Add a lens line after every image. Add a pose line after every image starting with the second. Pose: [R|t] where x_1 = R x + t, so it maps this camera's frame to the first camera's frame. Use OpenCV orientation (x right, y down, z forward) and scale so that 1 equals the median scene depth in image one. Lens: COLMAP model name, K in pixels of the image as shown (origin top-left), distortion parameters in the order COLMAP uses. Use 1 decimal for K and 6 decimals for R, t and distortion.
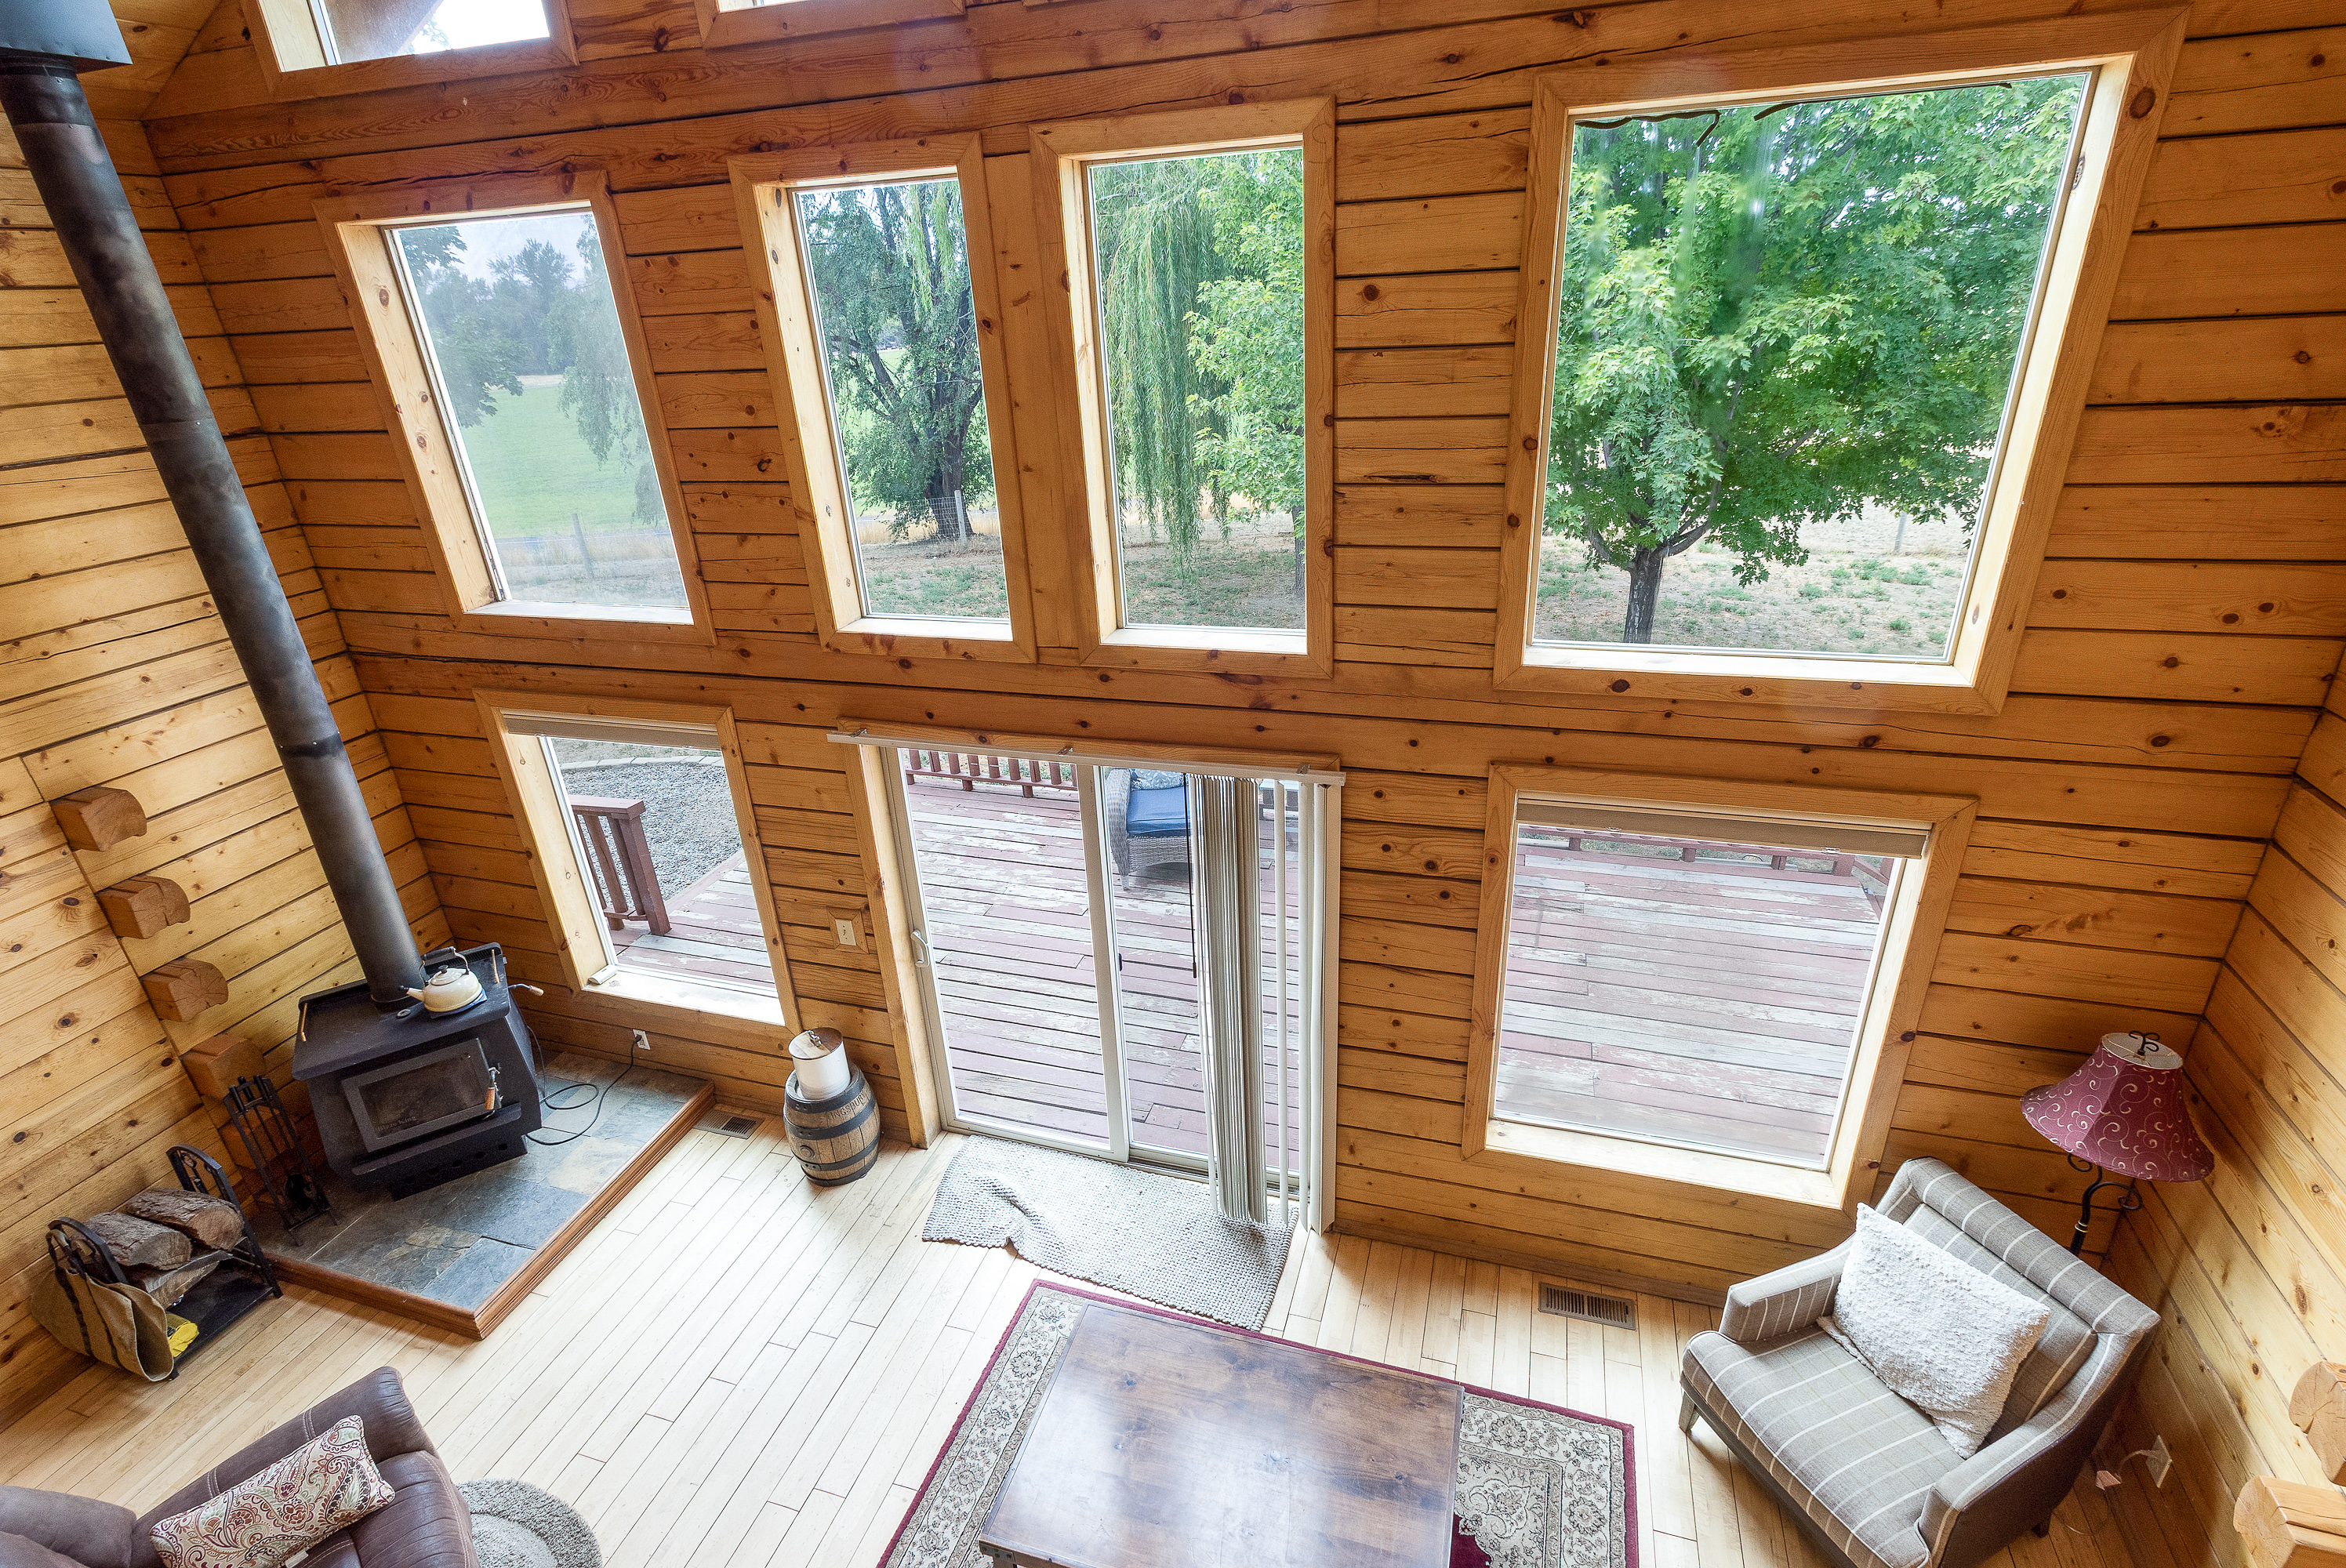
lens RADIAL K [[1103.4, 0, 1175.0], [0, 1103.4, 781.7], [0, 0, 1]] dist [-0.000113, -0.000492]
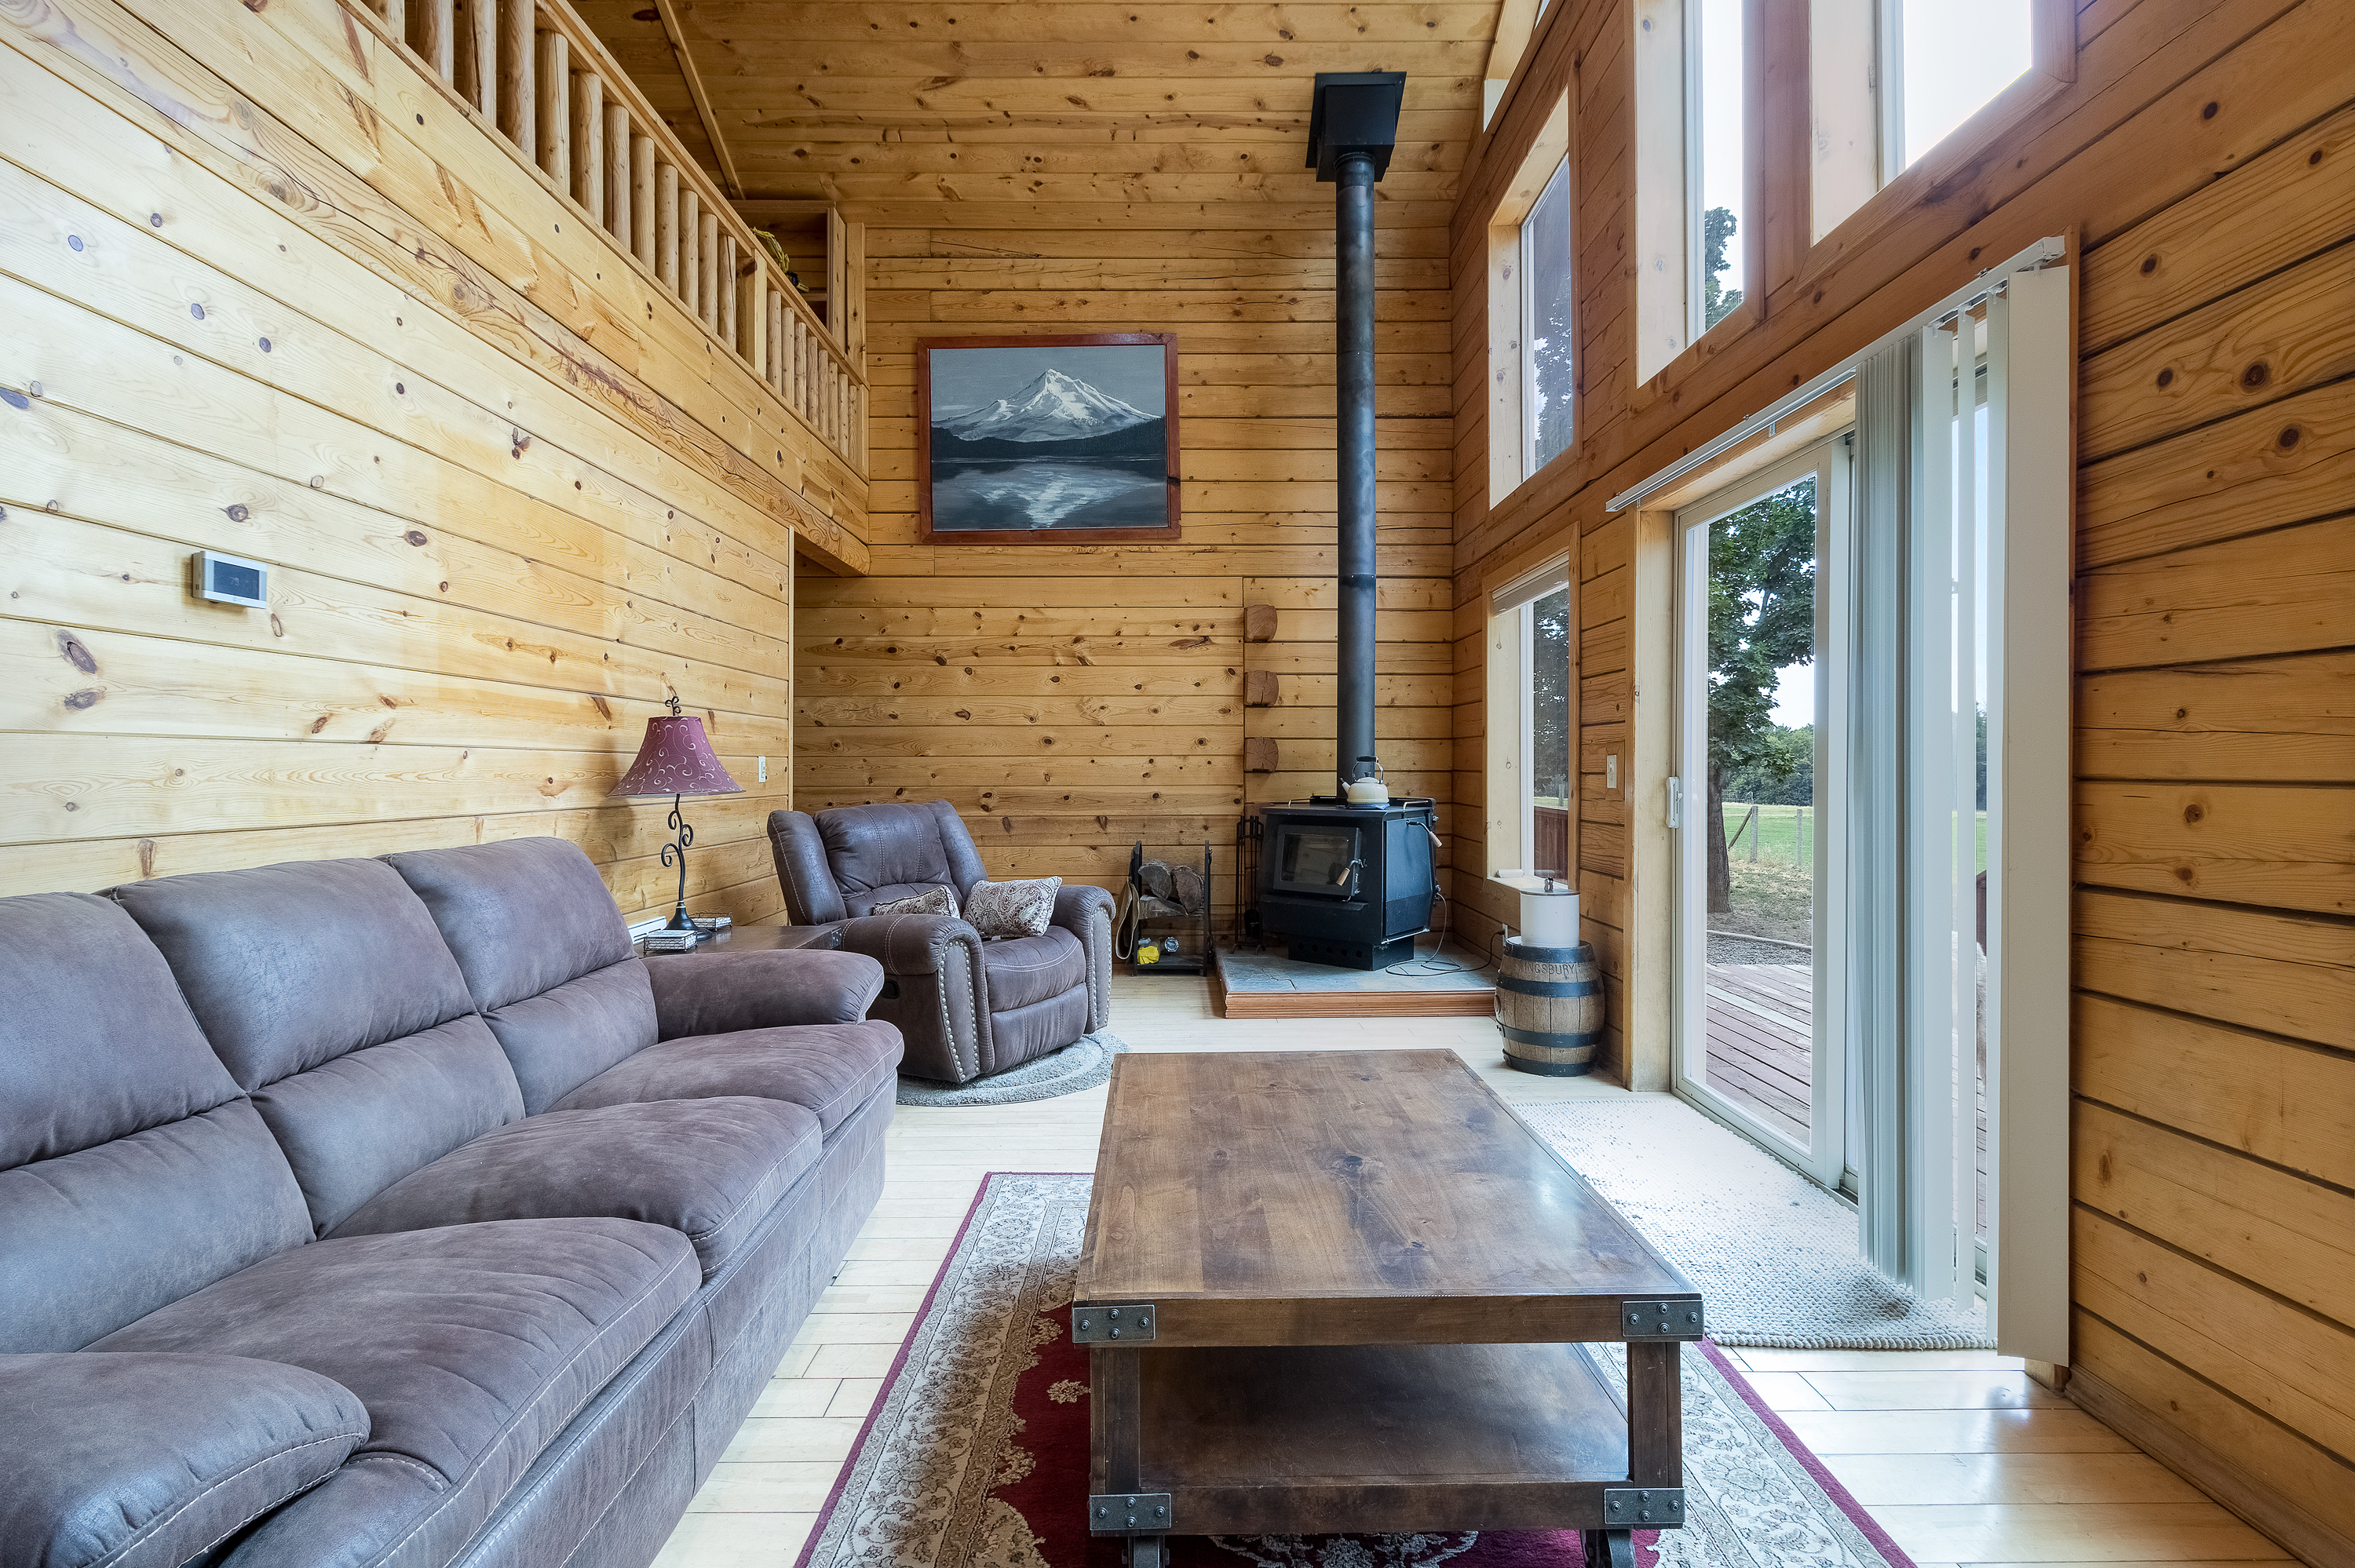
lens RADIAL K [[1107.5, 0, 1179.2], [0, 1107.5, 780.5], [0, 0, 1]] dist [-0.000113, -0.000492]
pose [[0.309488, 0.057522, -0.949162, 0.490938], [-0.402168, 0.912420, -0.075837, 0.400780], [0.861672, 0.405193, 0.305516, 0.511905]]
